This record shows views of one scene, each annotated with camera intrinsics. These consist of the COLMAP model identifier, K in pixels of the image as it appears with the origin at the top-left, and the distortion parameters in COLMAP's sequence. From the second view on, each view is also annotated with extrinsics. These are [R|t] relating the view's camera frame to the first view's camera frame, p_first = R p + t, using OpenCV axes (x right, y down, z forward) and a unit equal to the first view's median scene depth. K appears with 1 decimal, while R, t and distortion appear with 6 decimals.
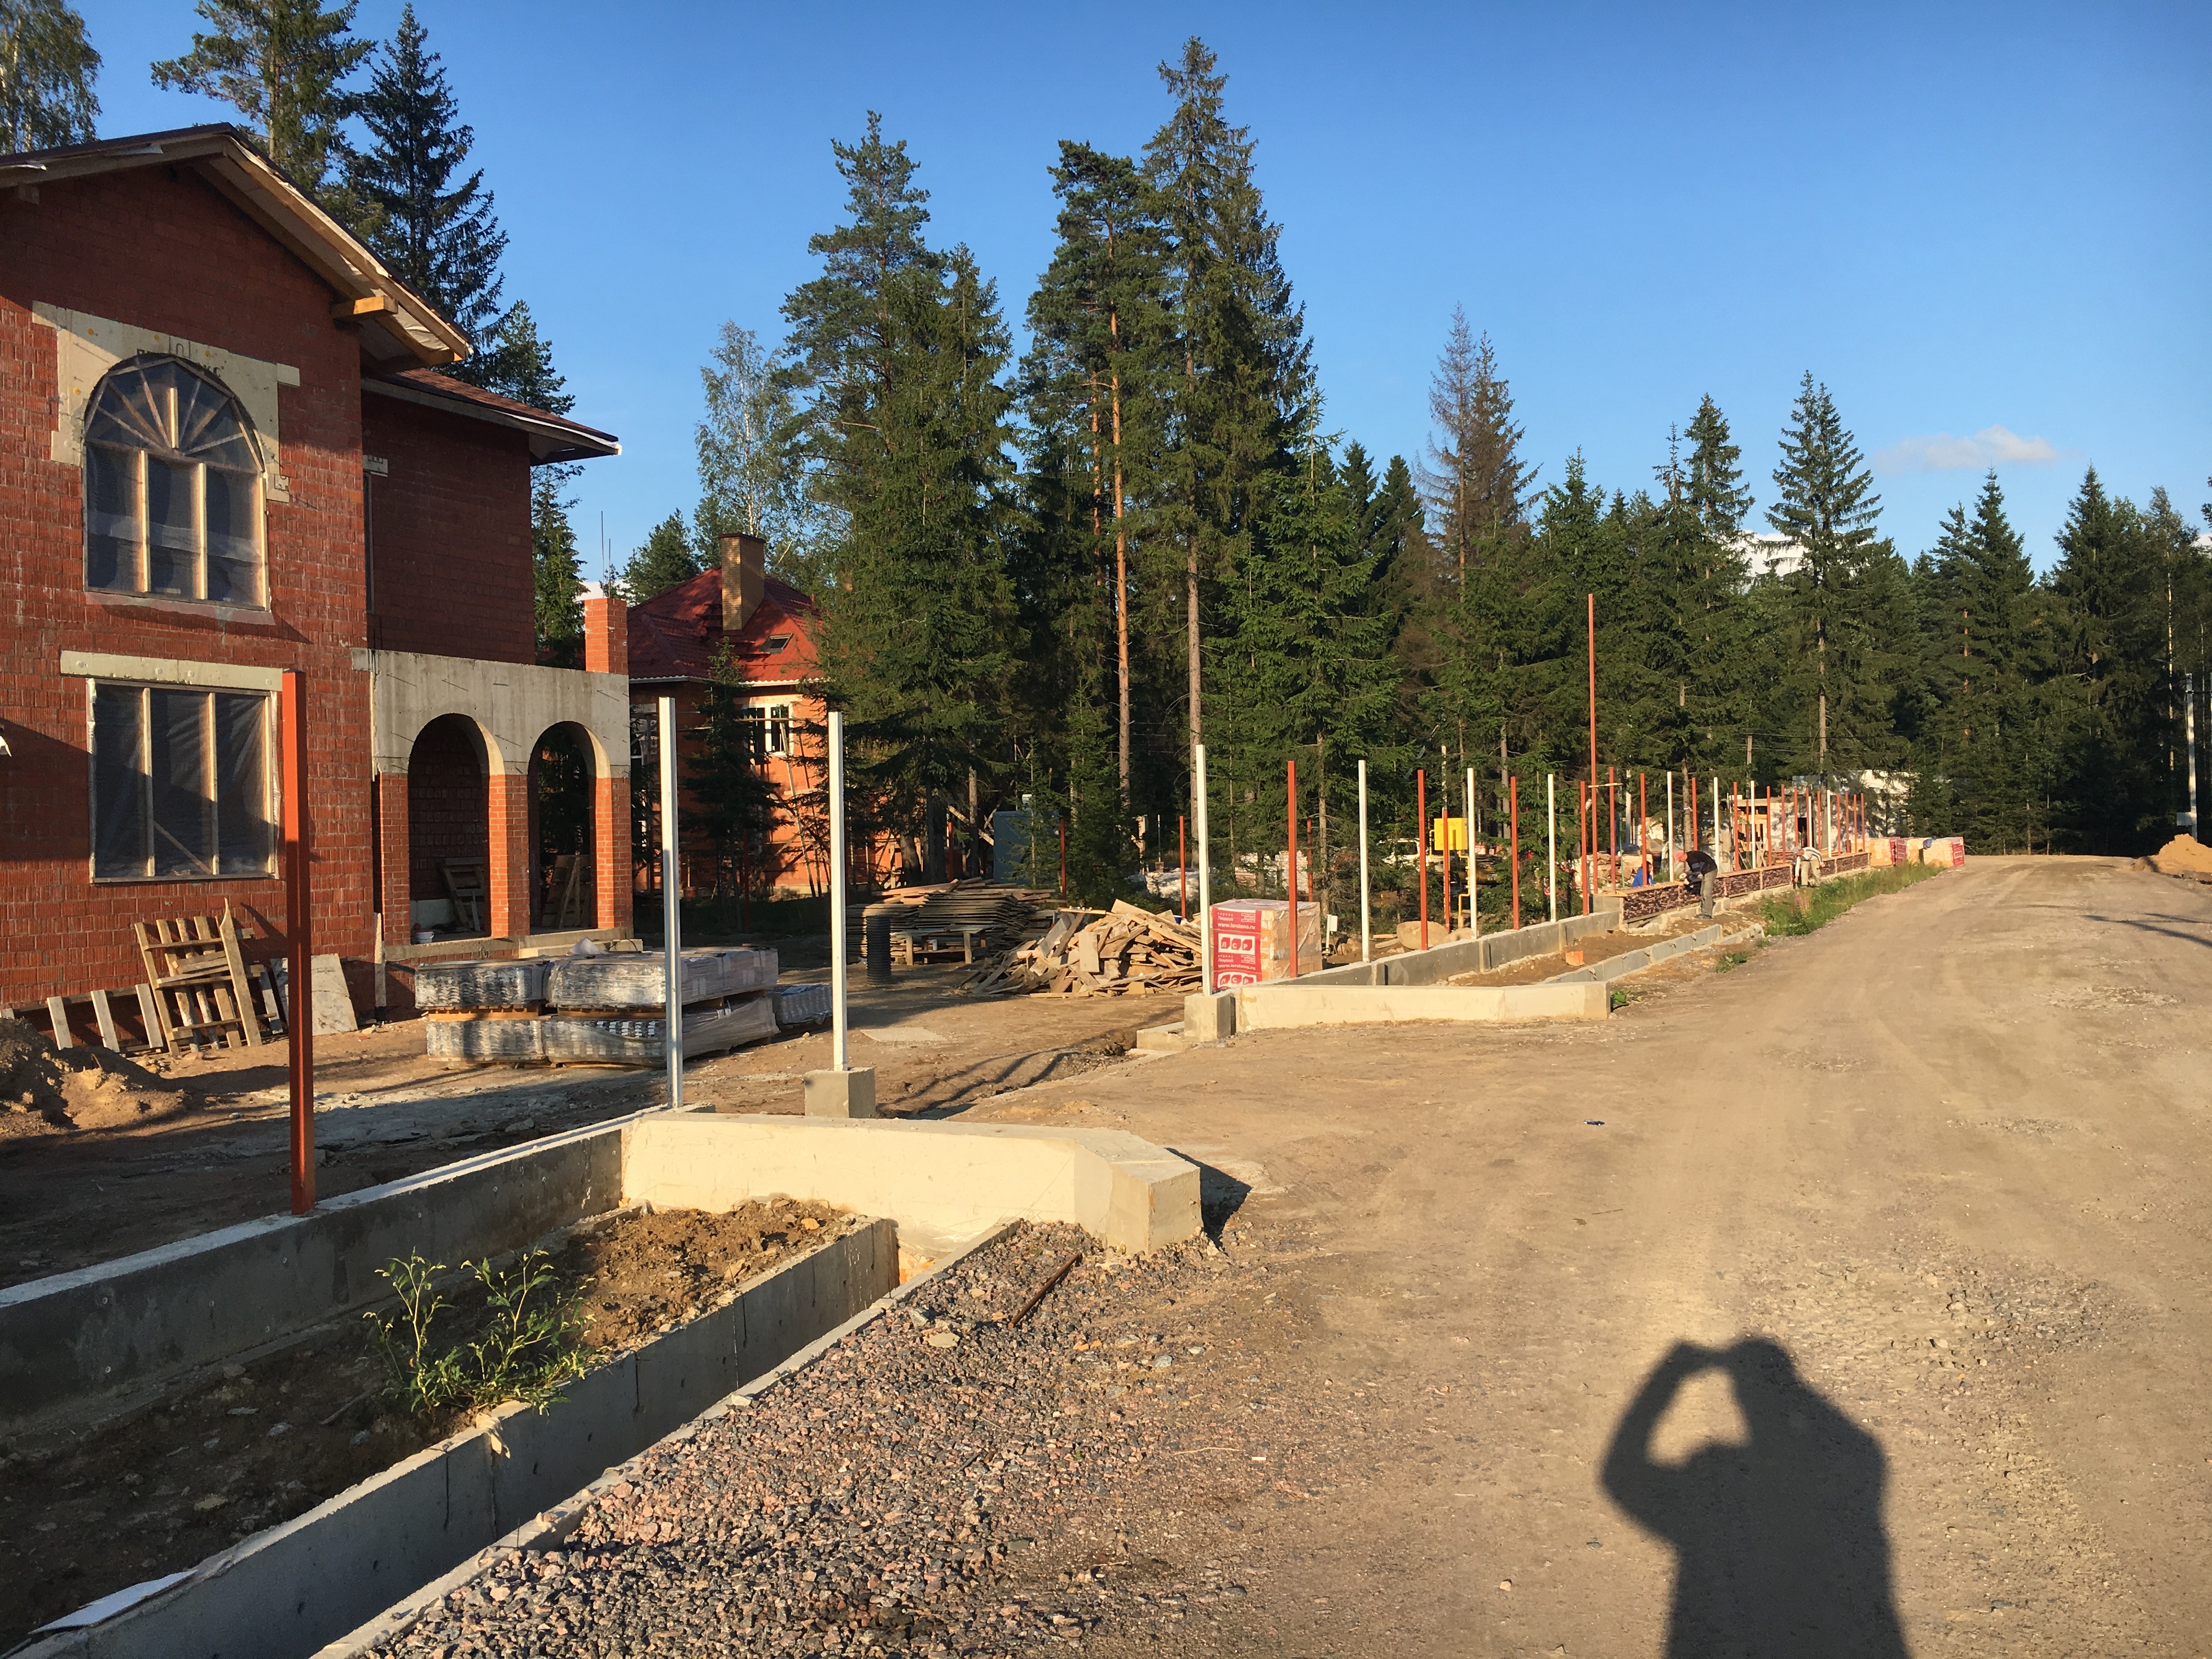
lens RADIAL K [[1879.6, 0, 1064.3], [0, 1879.6, 861.8], [0, 0, 1]] dist [0.005028, 0.022121]
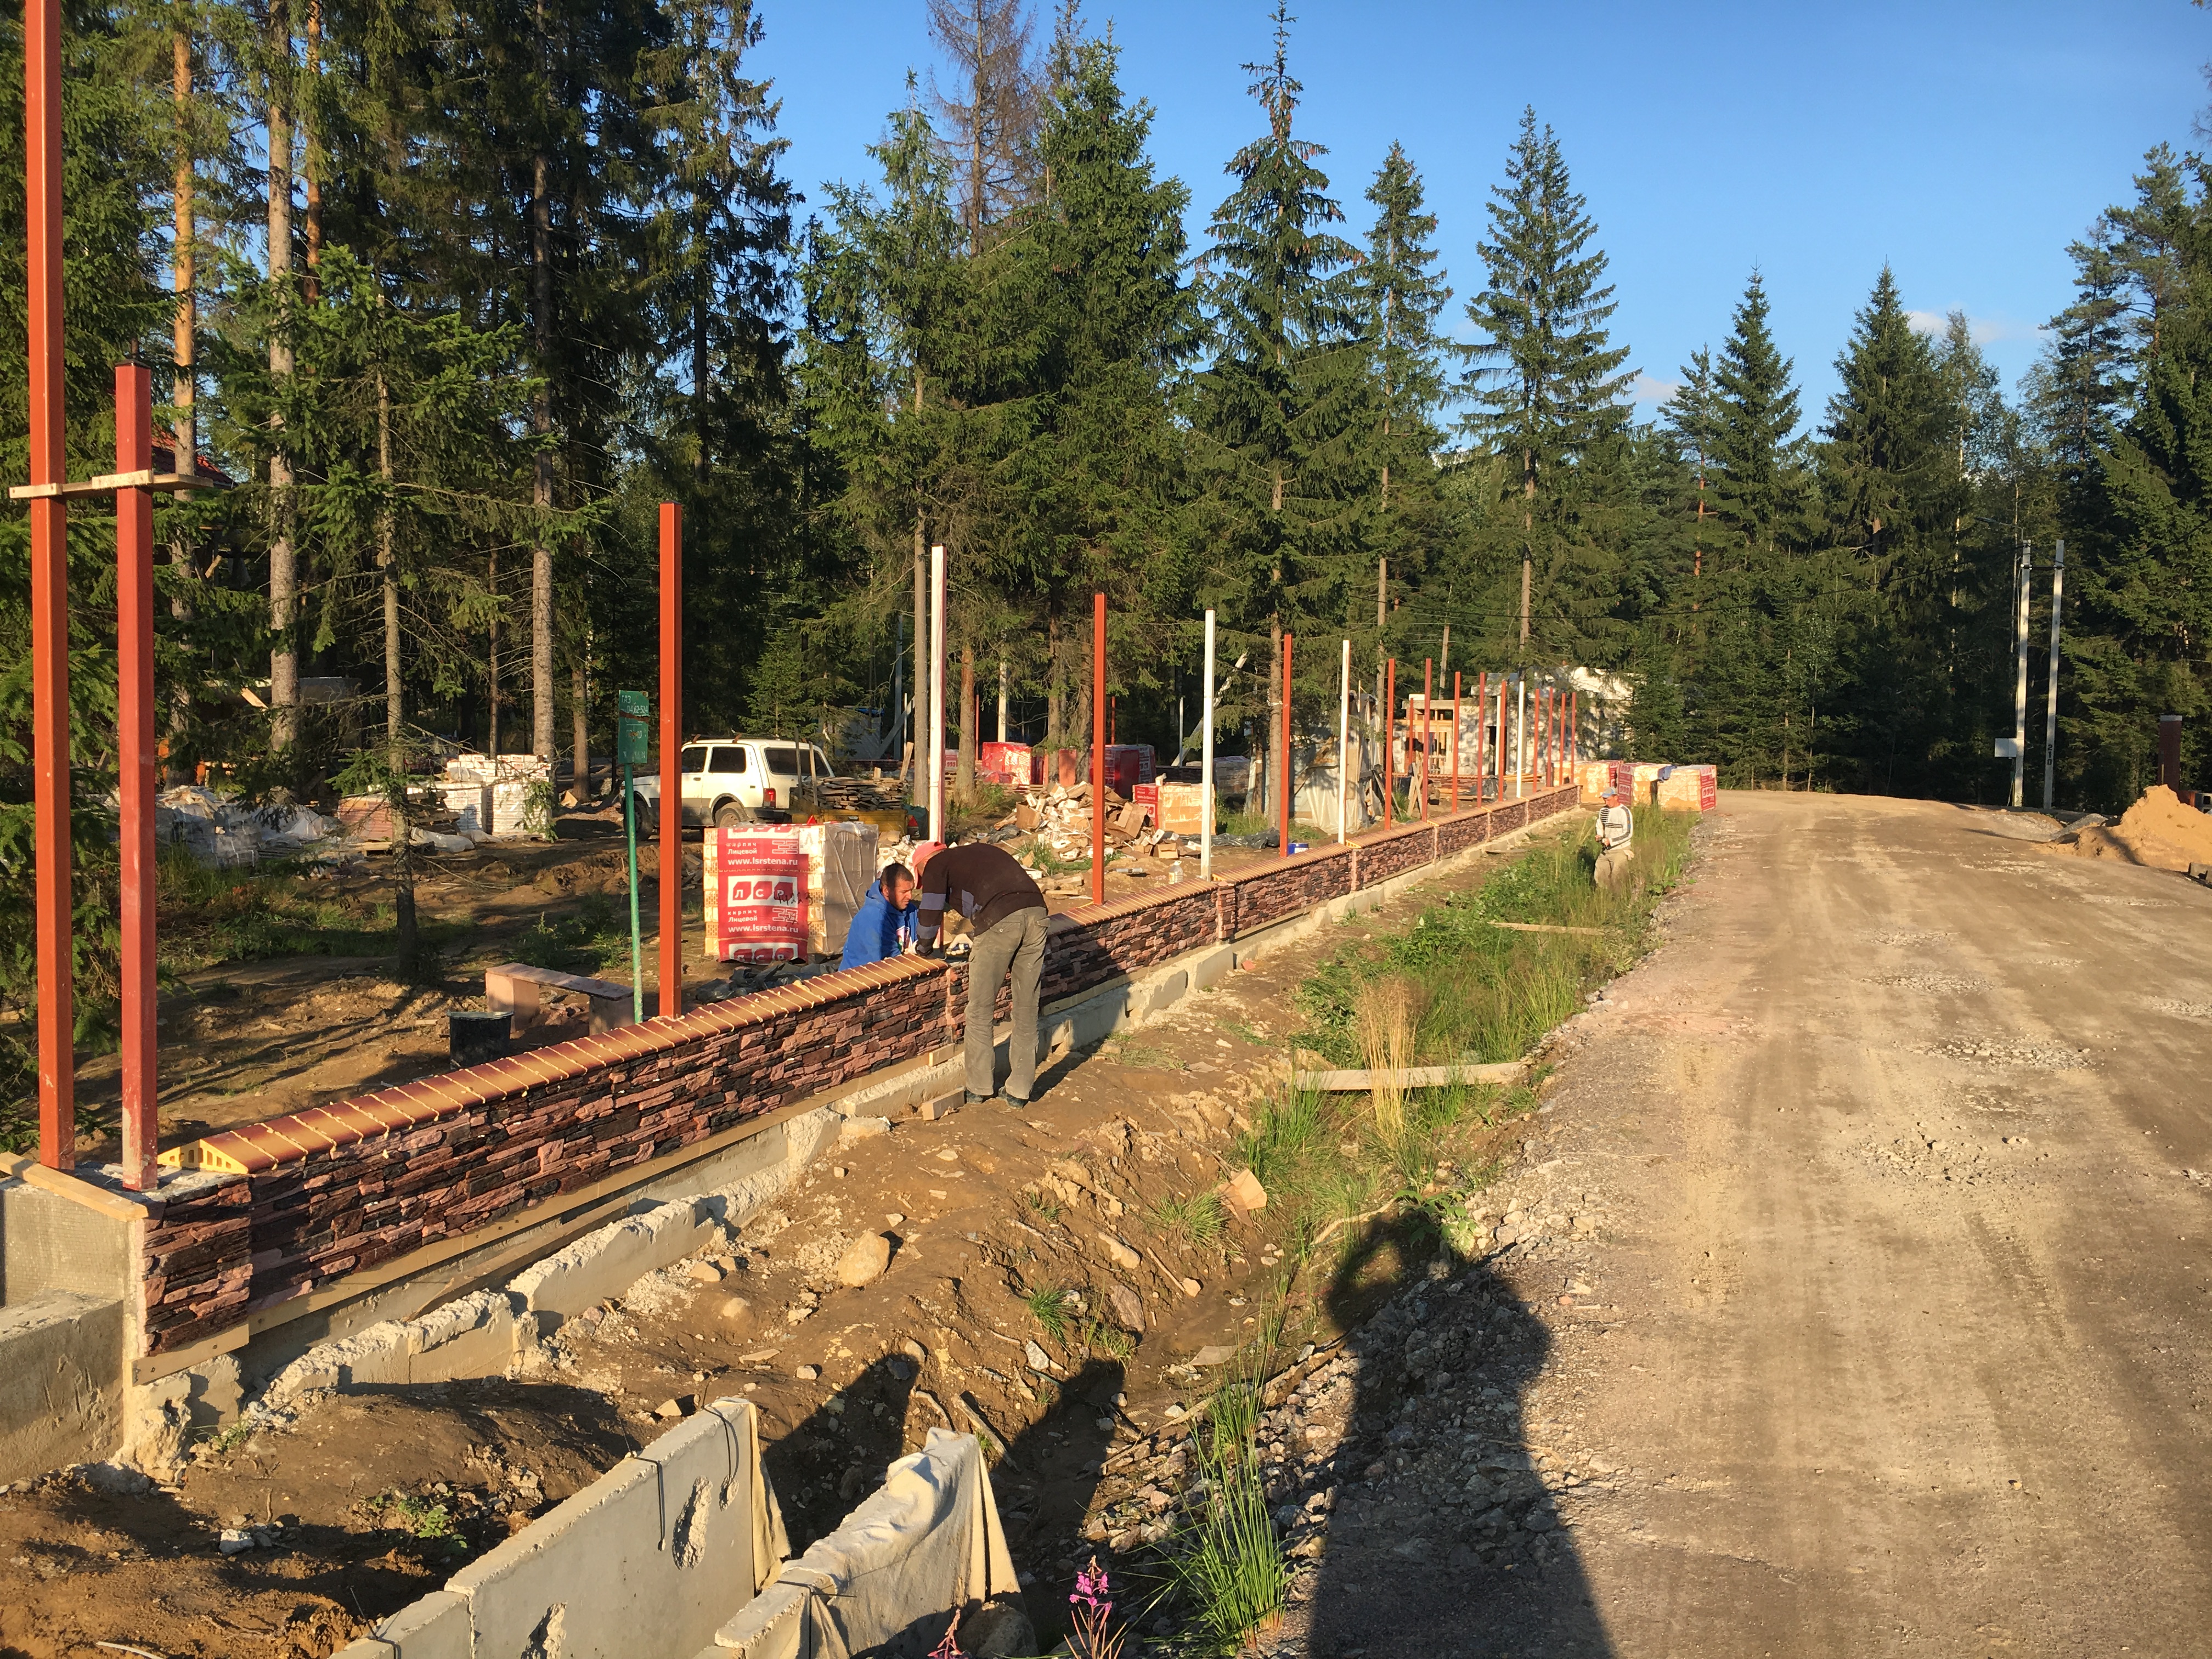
lens RADIAL K [[1879.6, 0, 1064.3], [0, 1879.6, 861.8], [0, 0, 1]] dist [0.005028, 0.022121]
pose [[0.989301, 0.026014, 0.143553, 0.123133], [-0.034629, 0.997725, 0.057843, -0.007433], [-0.141721, -0.062195, 0.987951, 0.296505]]
